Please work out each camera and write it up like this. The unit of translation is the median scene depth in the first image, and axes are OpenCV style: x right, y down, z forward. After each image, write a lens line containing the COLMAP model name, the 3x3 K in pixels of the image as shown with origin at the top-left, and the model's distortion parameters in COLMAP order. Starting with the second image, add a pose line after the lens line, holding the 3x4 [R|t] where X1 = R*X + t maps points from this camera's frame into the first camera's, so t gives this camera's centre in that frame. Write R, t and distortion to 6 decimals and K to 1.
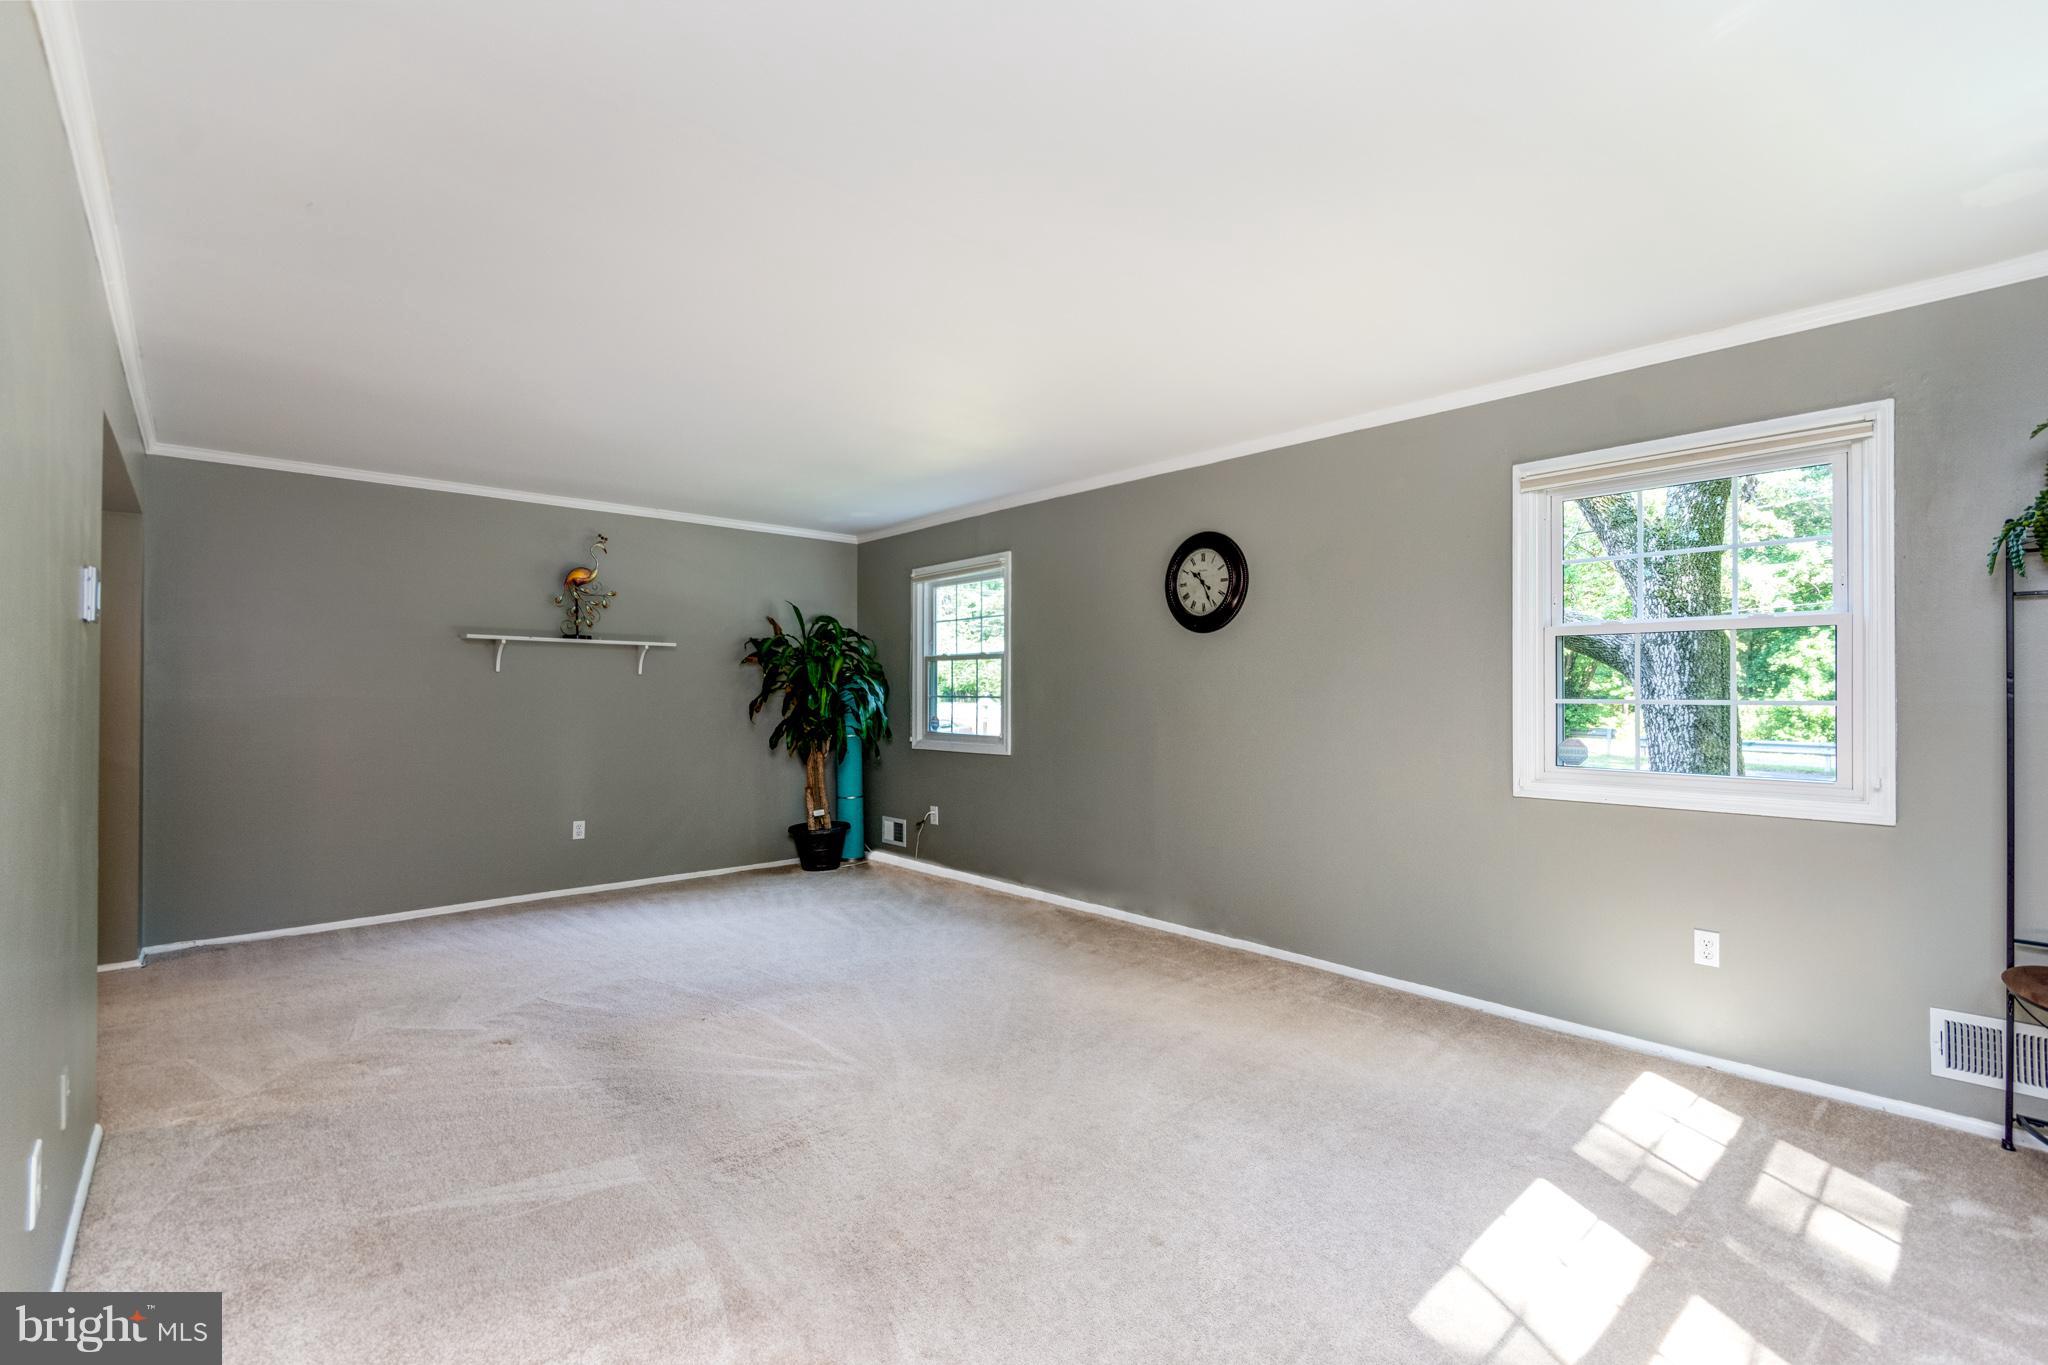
lens RADIAL K [[904.6, 0, 1015.8], [0, 904.6, 684.9], [0, 0, 1]] dist [0.000836, 0.001457]
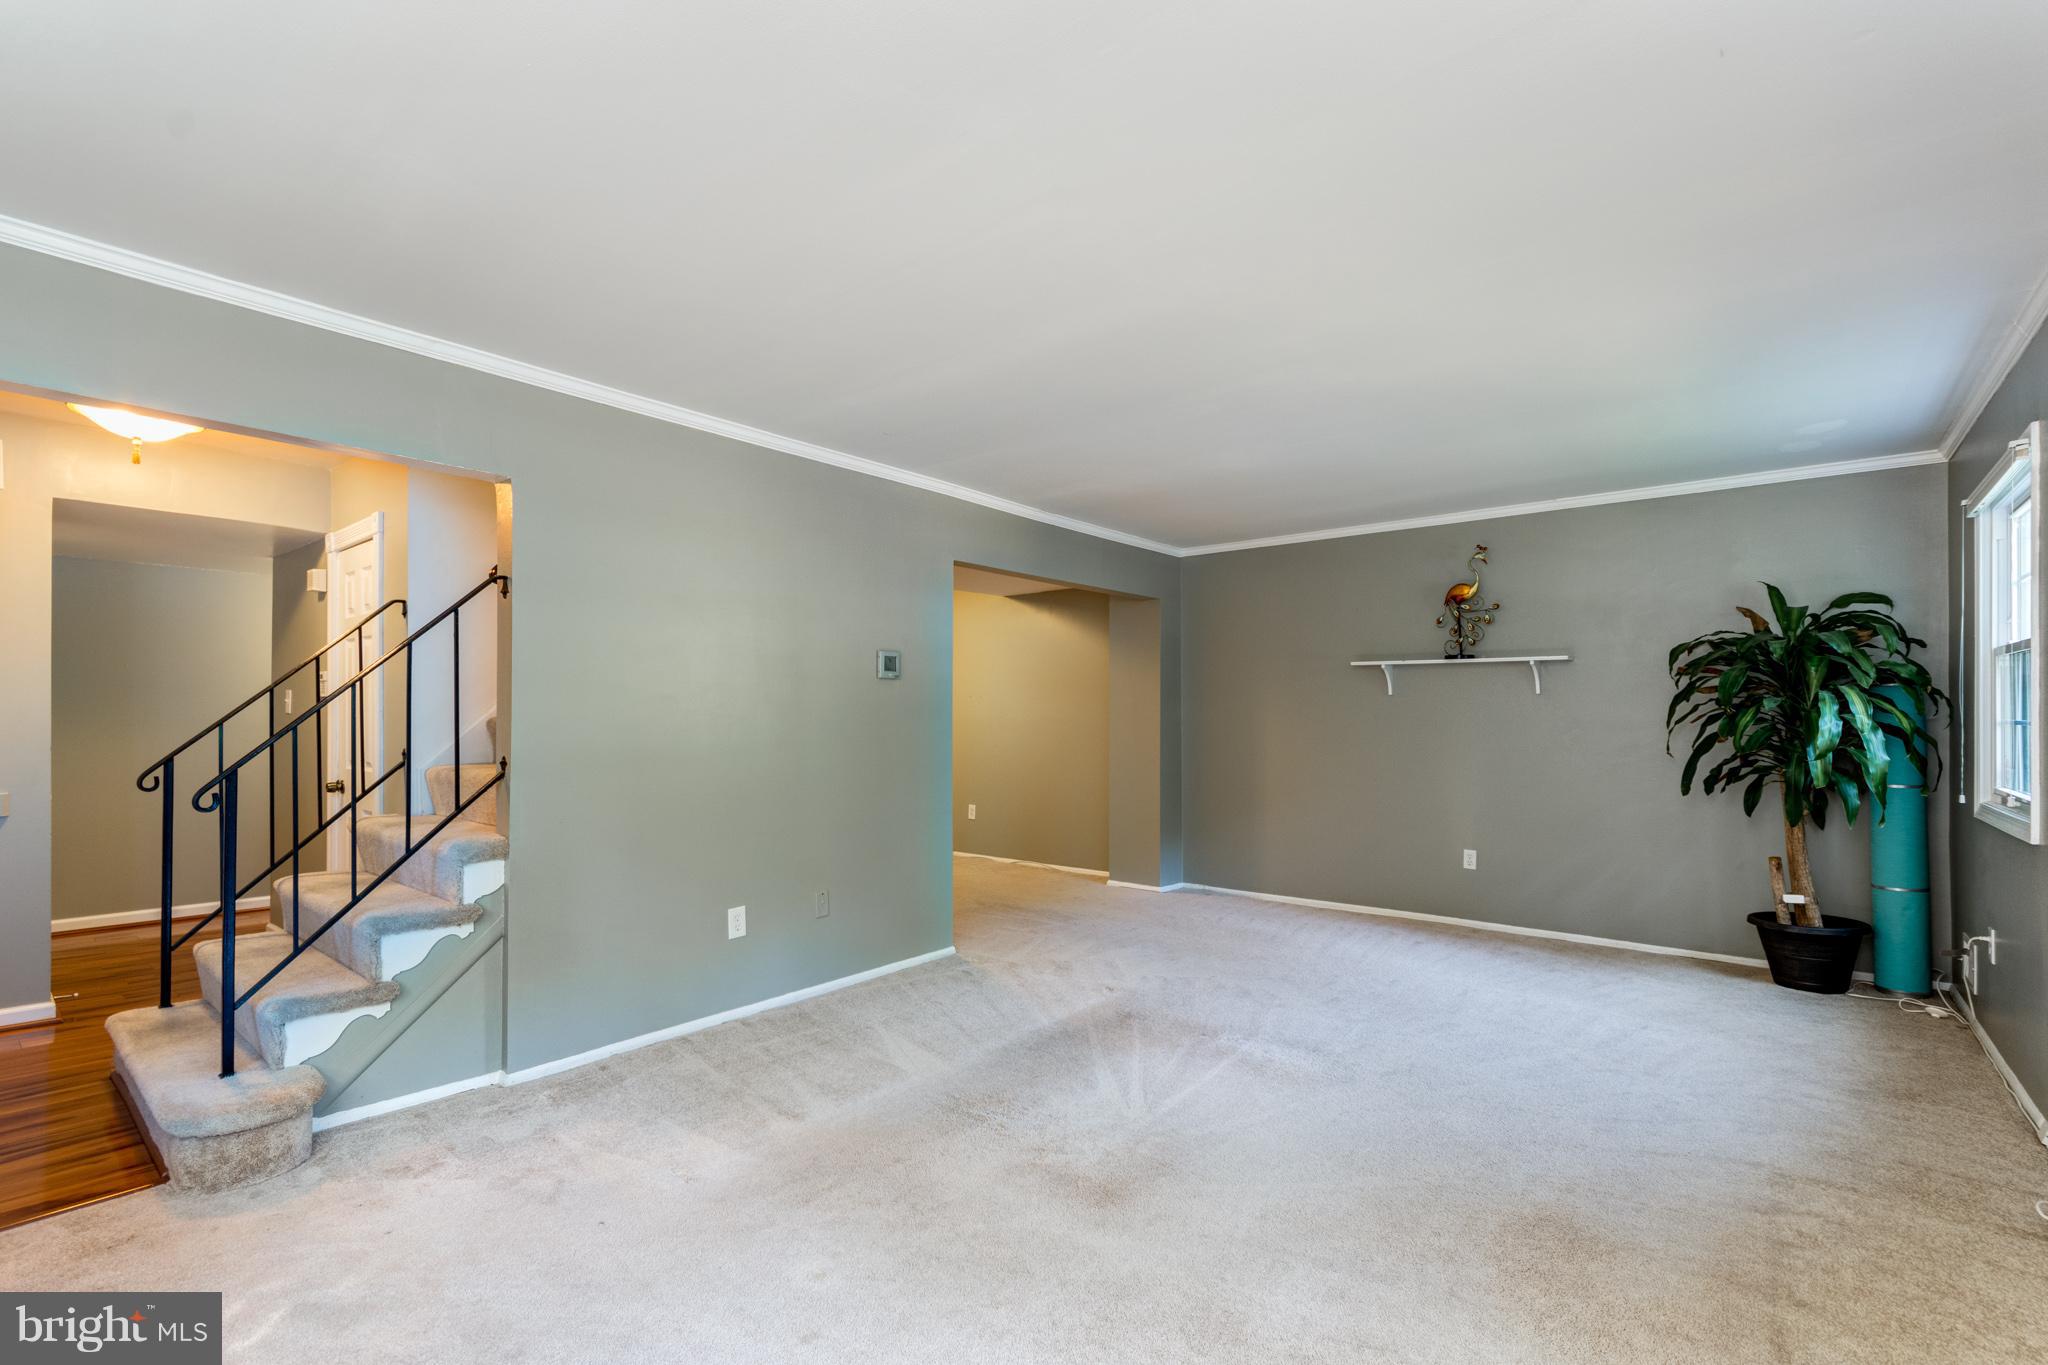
lens RADIAL K [[904.6, 0, 1017.2], [0, 904.6, 697.3], [0, 0, 1]] dist [0.000836, 0.001457]
pose [[0.147132, -0.020161, -0.988911, 0.390397], [0.009047, 0.999778, -0.019037, 0.003890], [0.989076, -0.006146, 0.147282, 0.392142]]
